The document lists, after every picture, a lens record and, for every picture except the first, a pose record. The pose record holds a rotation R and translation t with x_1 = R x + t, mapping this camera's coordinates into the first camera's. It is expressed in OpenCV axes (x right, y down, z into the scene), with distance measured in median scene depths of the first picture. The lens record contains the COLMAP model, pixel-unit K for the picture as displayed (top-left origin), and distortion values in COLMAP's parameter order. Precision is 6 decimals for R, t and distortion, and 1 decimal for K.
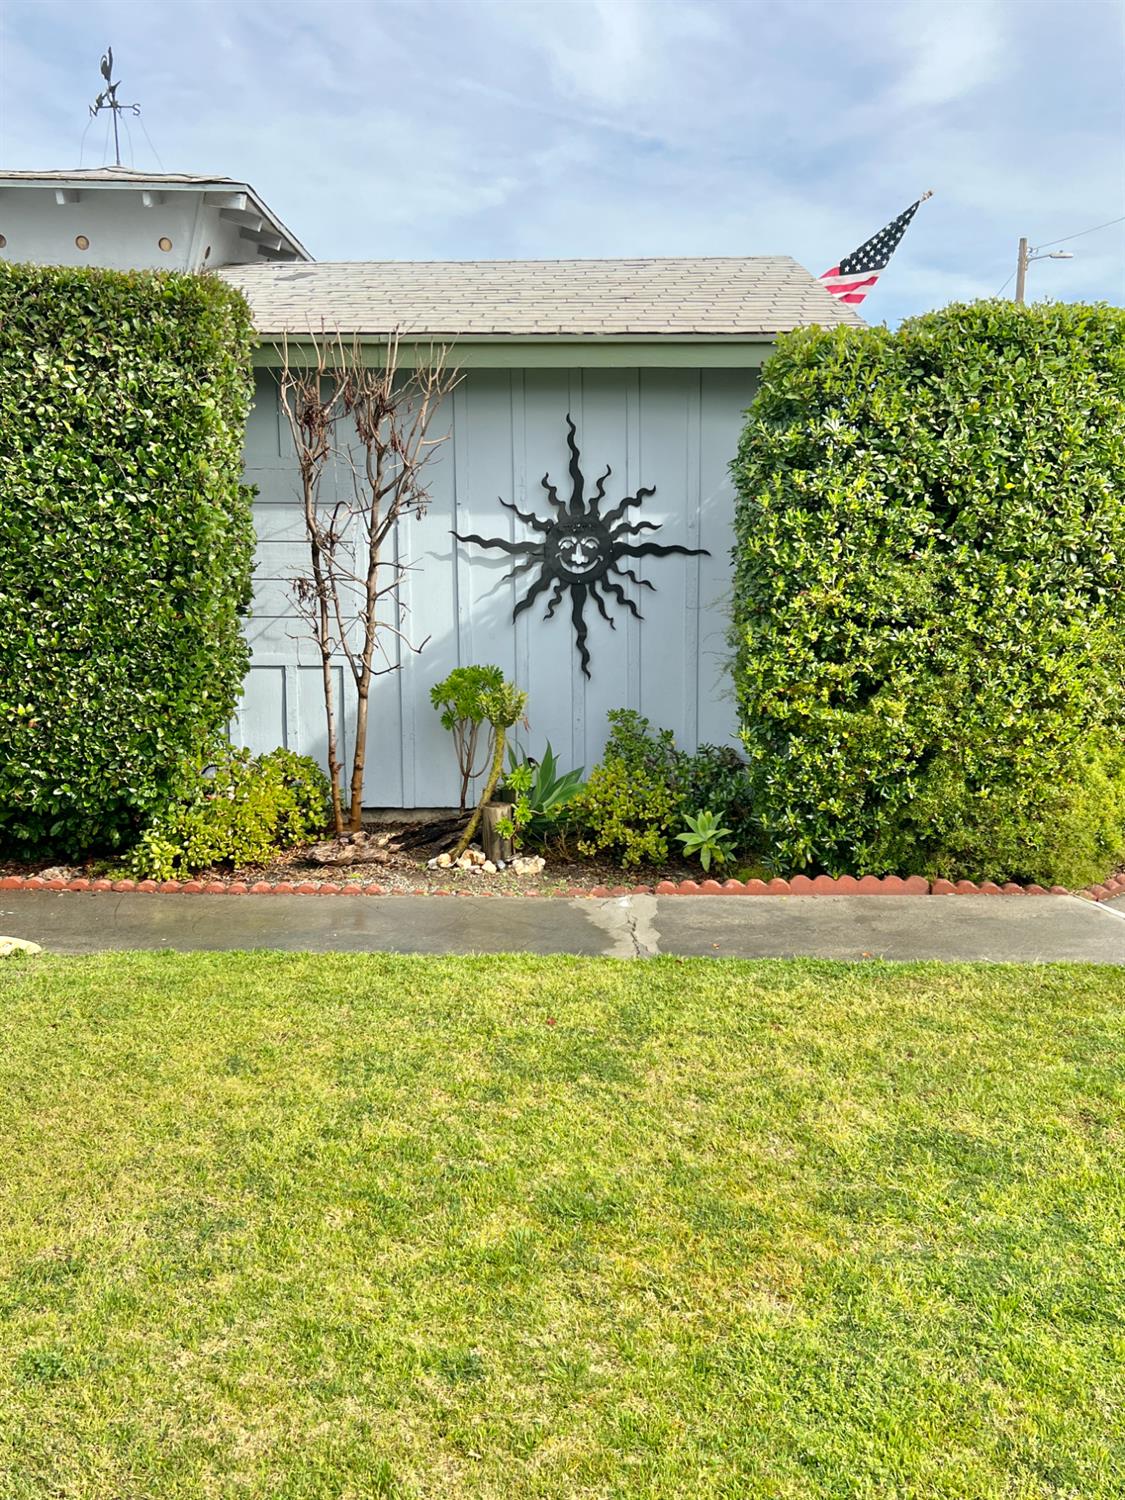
lens RADIAL K [[1329.6, 0, 562.5], [0, 1329.6, 750.0], [0, 0, 1]] dist [0.094002, -0.180977]
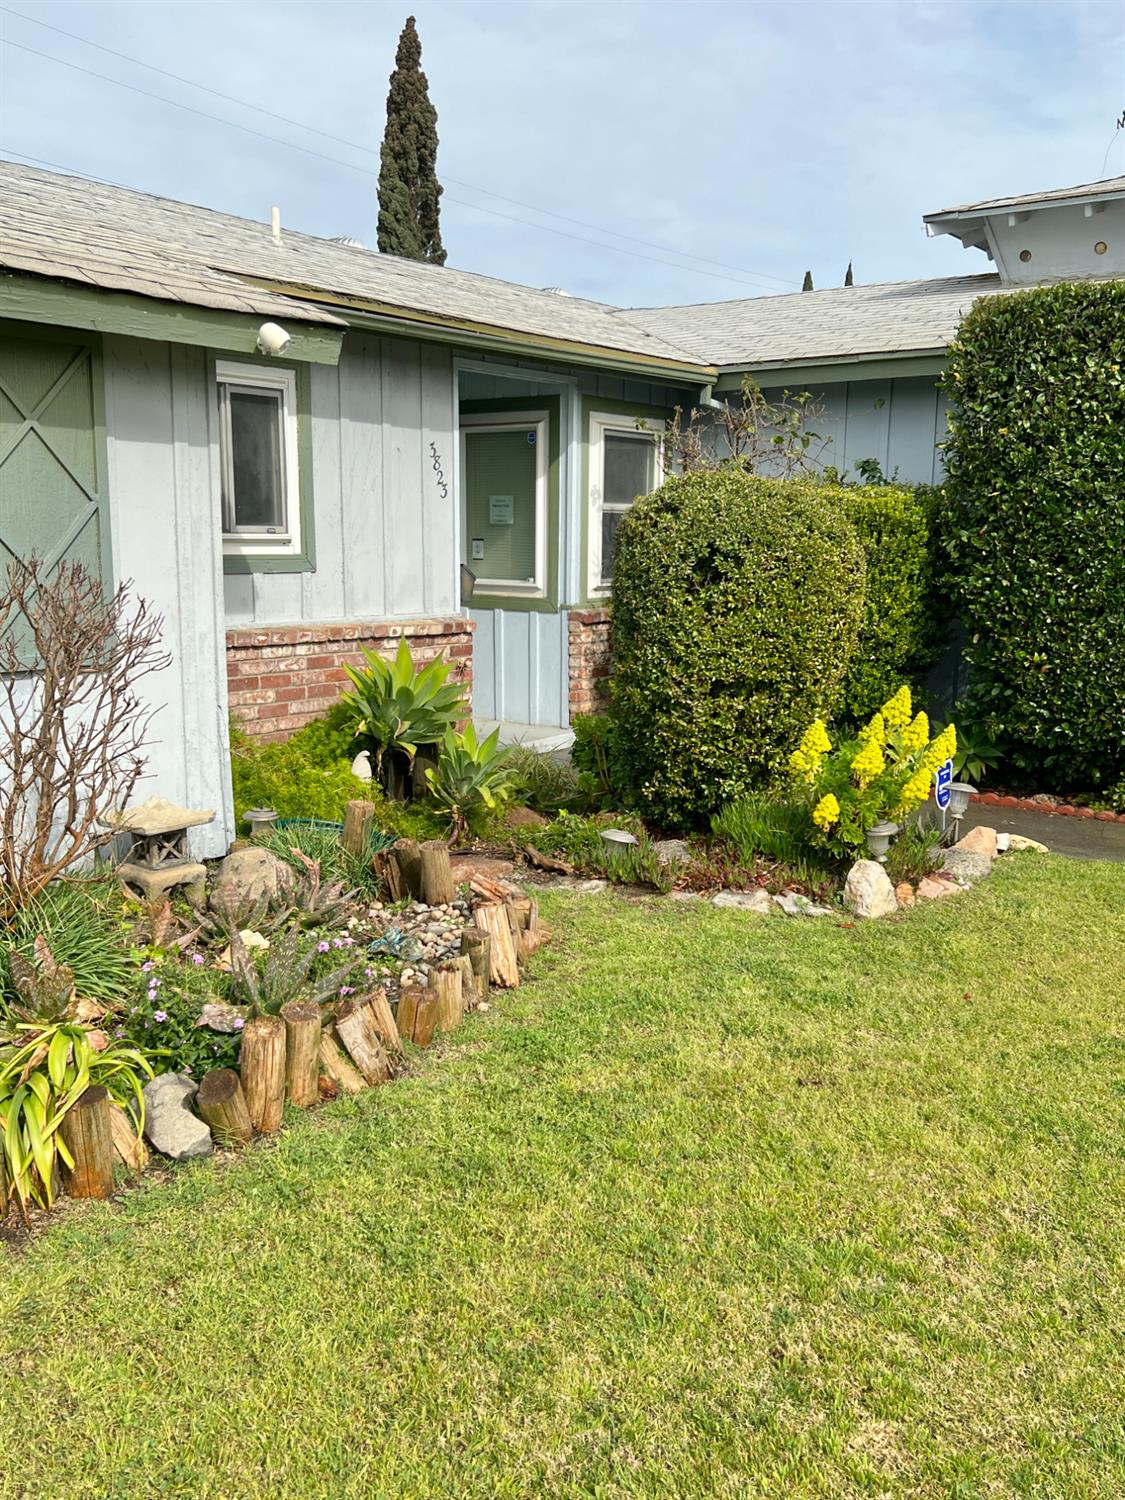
lens RADIAL K [[1329.6, 0, 562.5], [0, 1329.6, 750.0], [0, 0, 1]] dist [0.094002, -0.180977]
pose [[0.801329, 0.098928, -0.589987, -0.027189], [-0.091493, 0.994896, 0.042555, 0.040565], [0.591186, 0.019879, 0.806290, -0.218533]]
